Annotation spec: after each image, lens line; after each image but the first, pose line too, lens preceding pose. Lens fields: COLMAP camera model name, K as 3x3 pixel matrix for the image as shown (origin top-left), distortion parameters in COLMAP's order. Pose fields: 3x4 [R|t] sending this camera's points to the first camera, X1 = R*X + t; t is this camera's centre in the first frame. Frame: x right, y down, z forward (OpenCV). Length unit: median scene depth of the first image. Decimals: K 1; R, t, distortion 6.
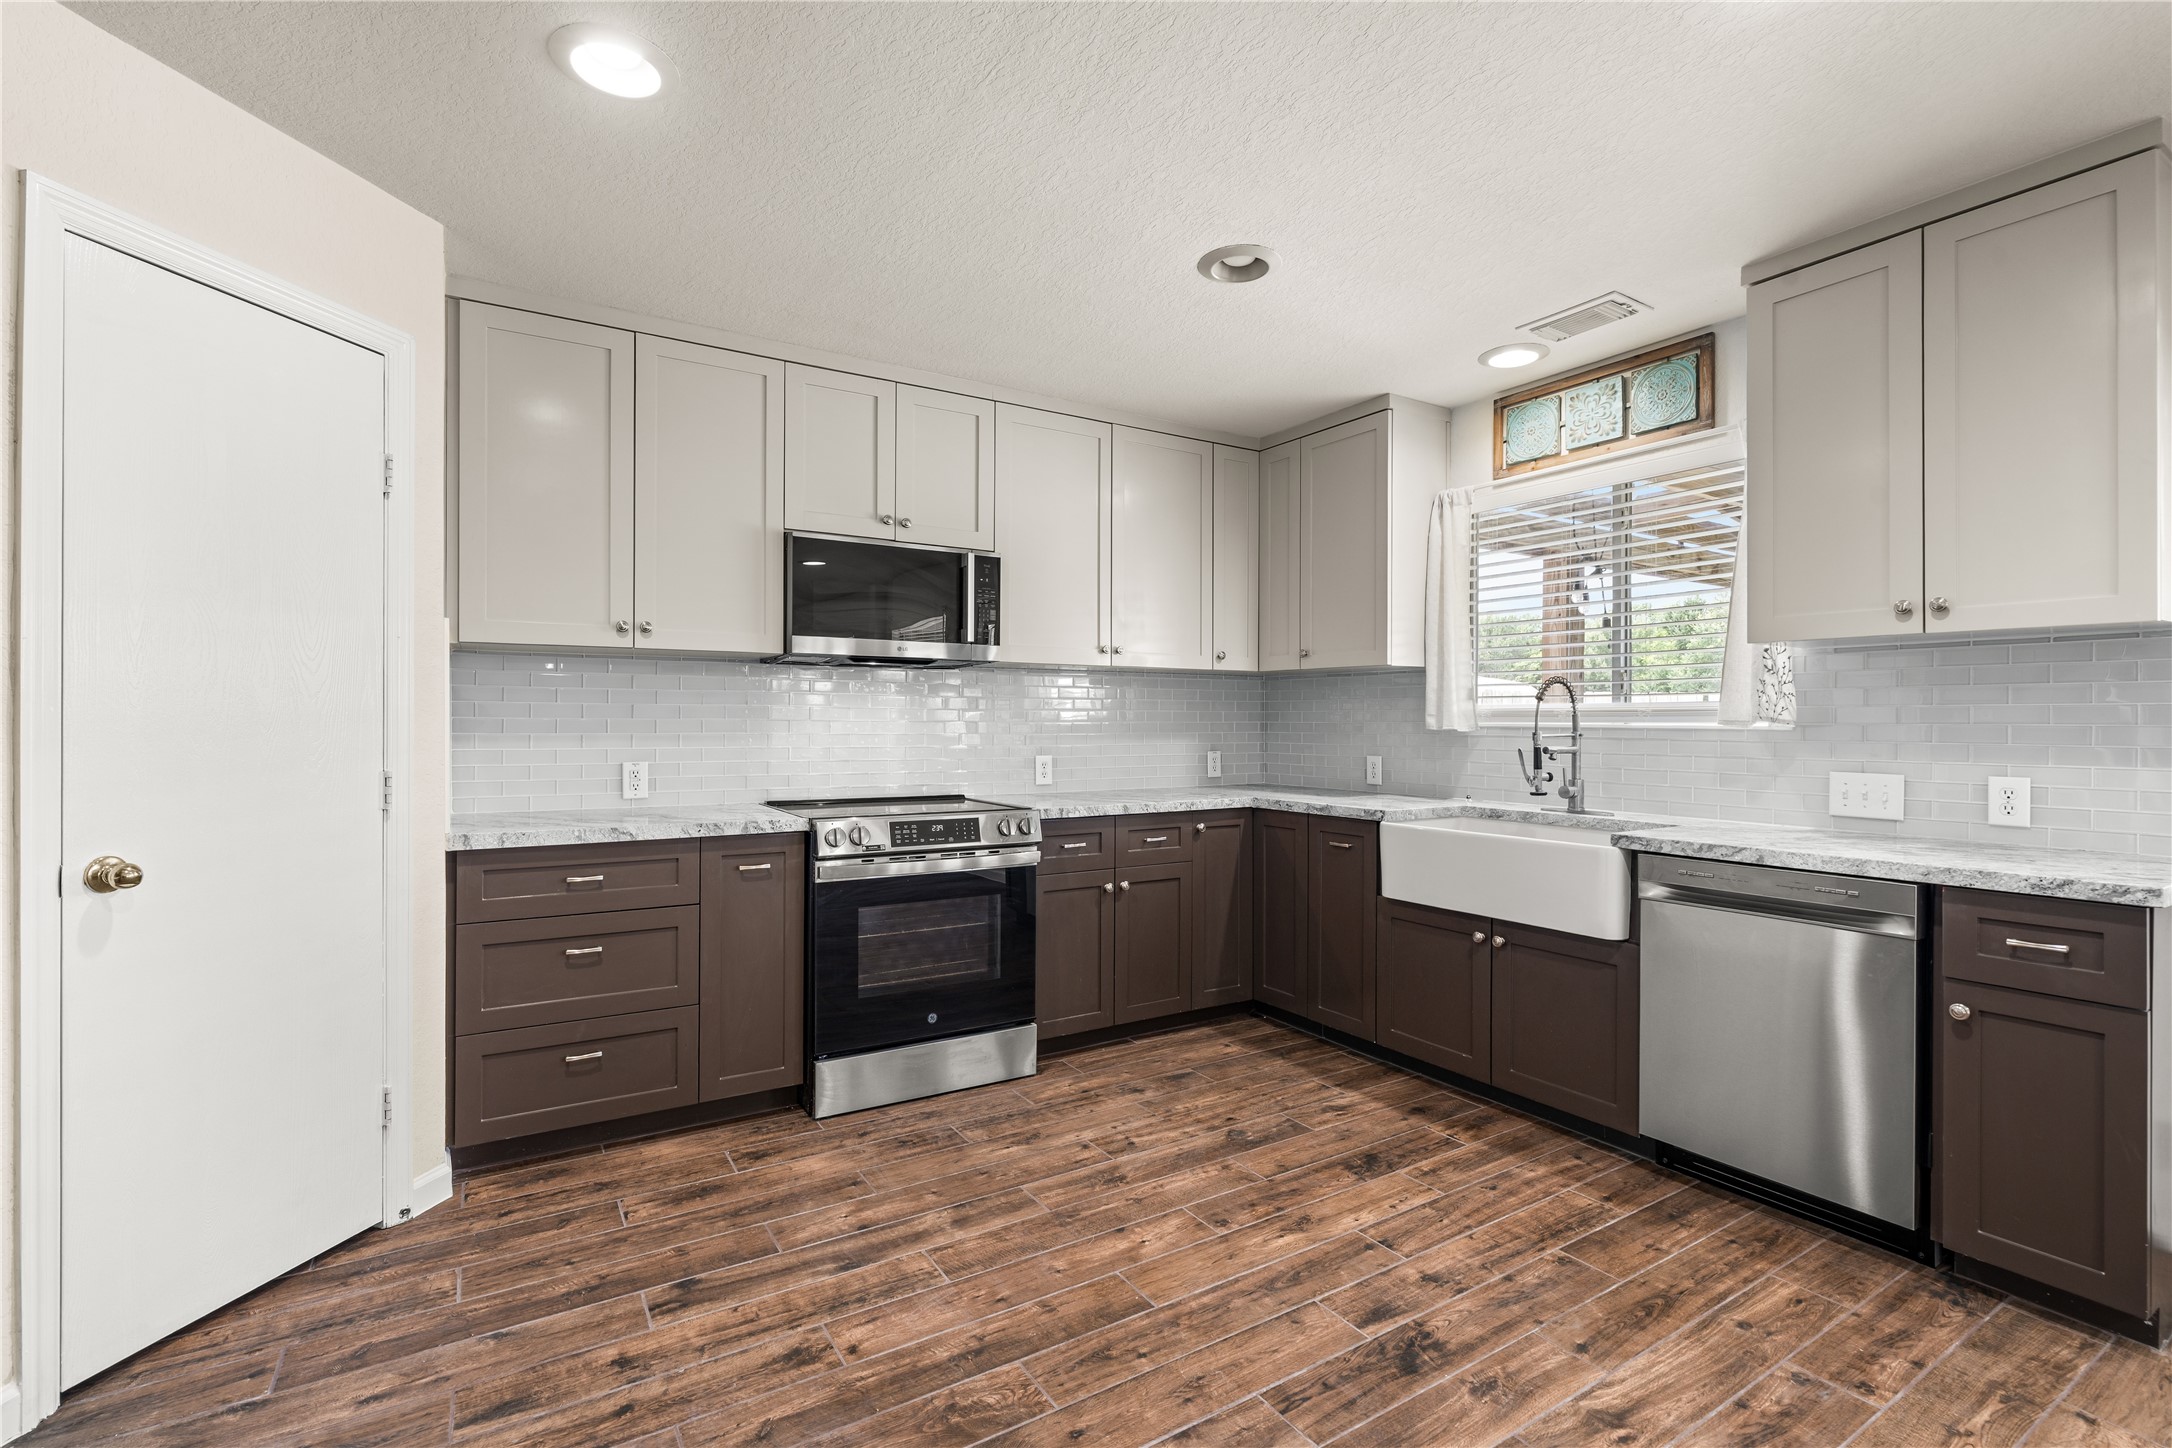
lens RADIAL K [[975.8, 0, 1084.3], [0, 975.8, 723.2], [0, 0, 1]] dist [-0.008490, 0.003351]
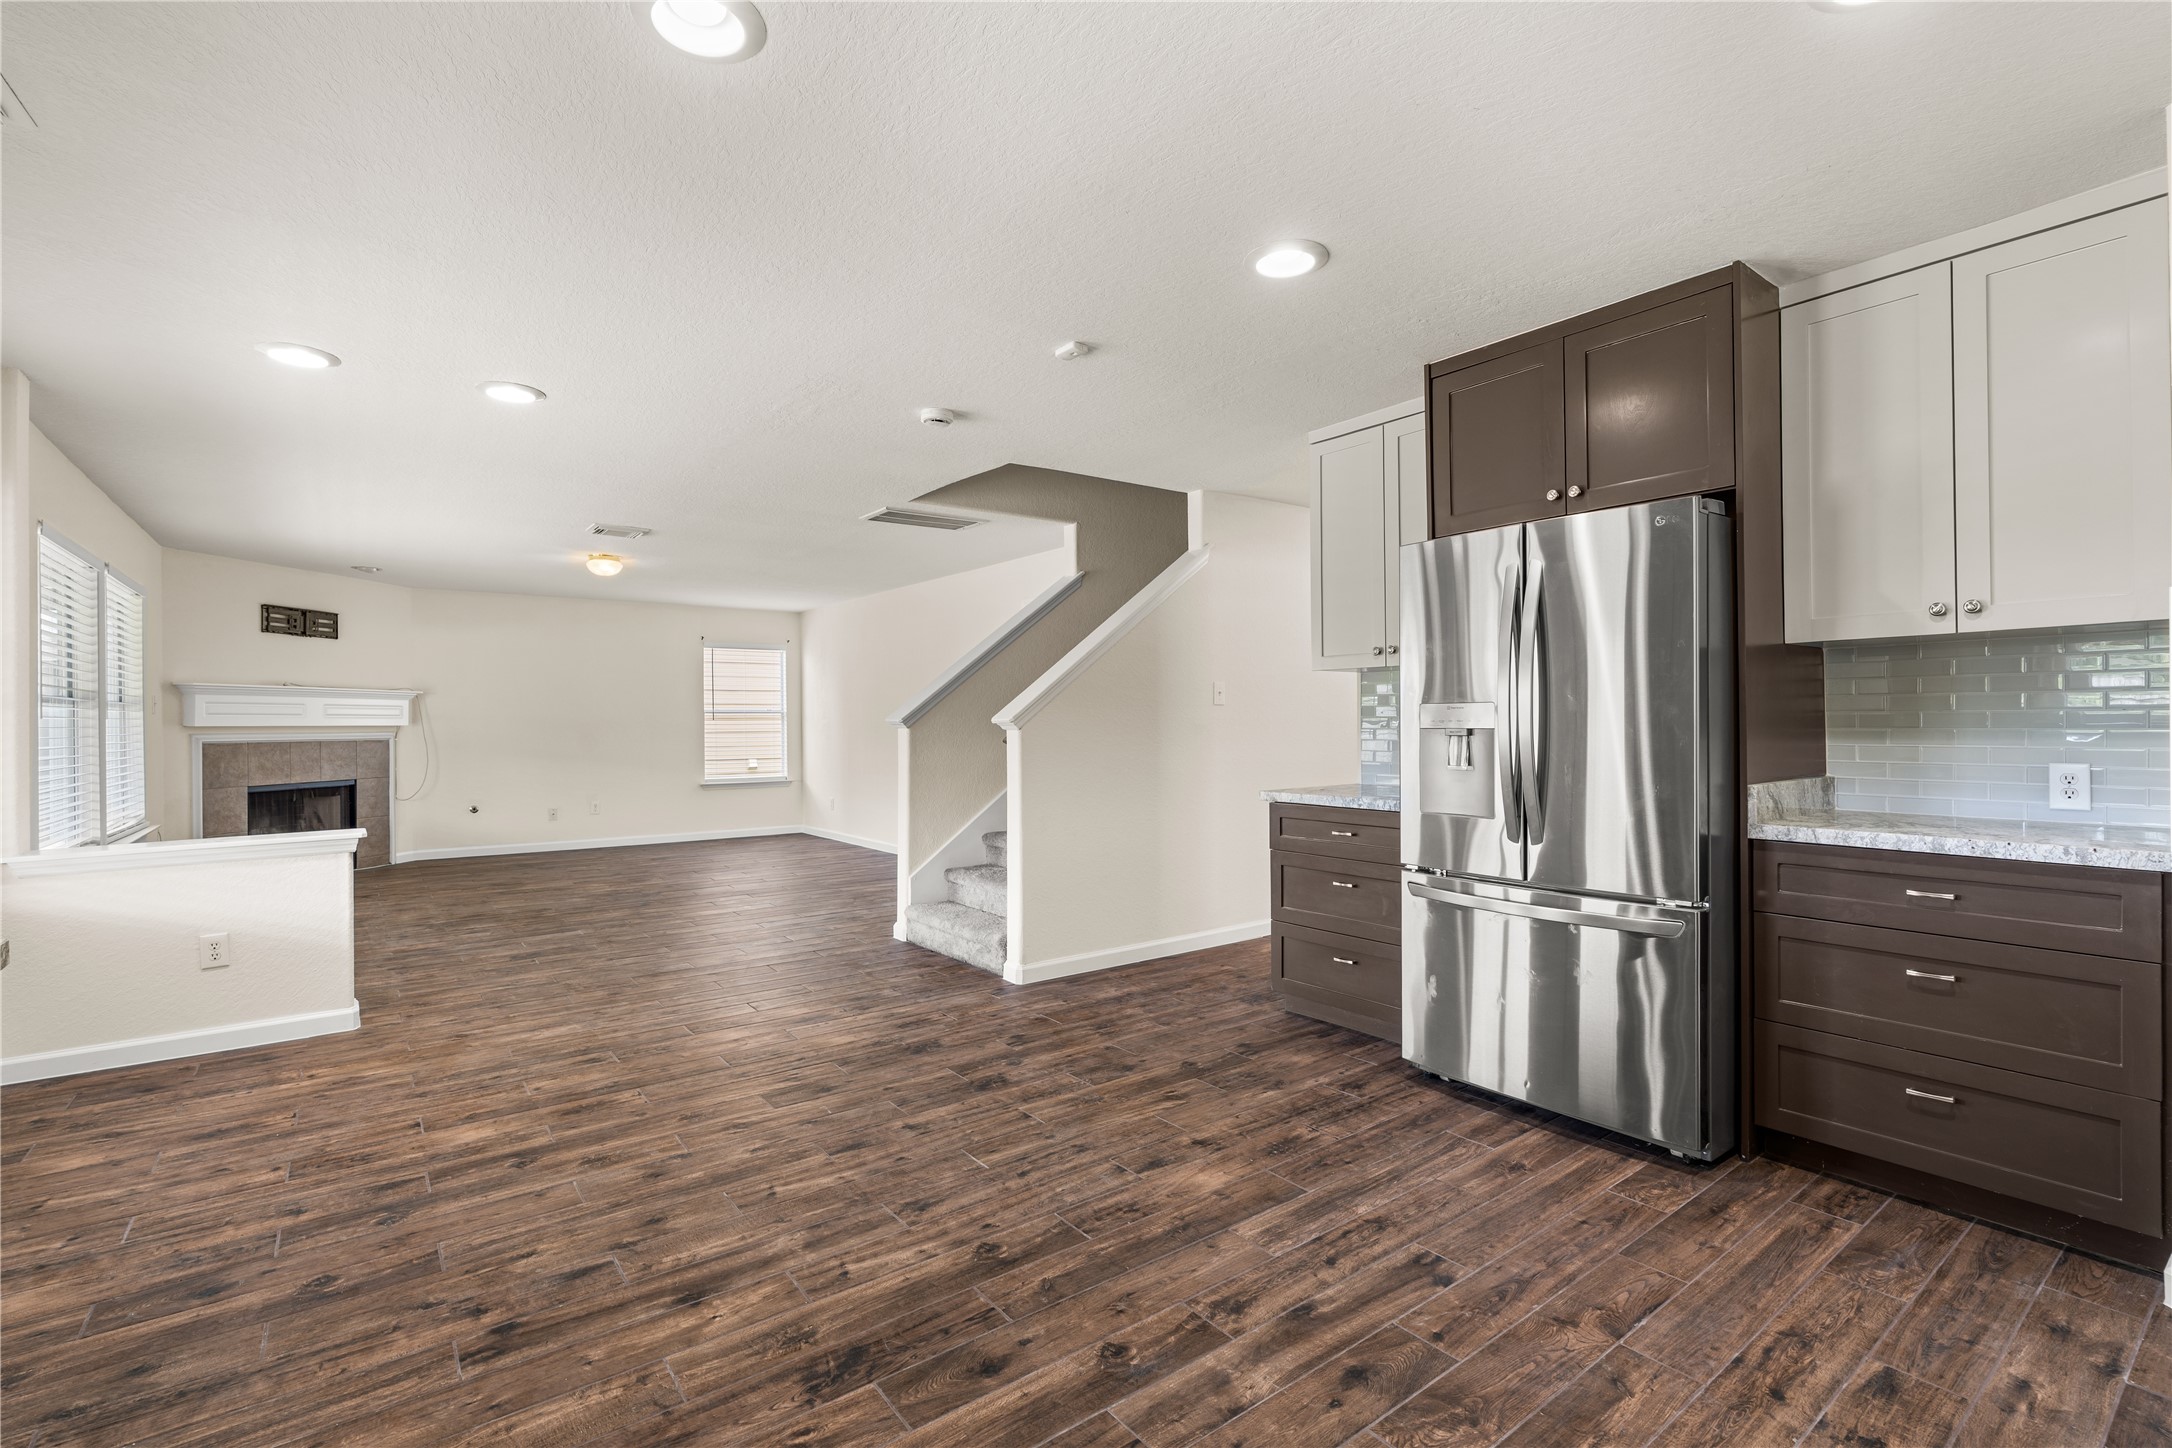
lens RADIAL K [[975.8, 0, 1085.4], [0, 975.8, 725.3], [0, 0, 1]] dist [-0.008490, 0.003351]
pose [[-0.995410, 0.003170, -0.095652, 0.195627], [0.002515, 0.999973, 0.006973, -0.002736], [0.095671, 0.006700, -0.995390, 1.102506]]
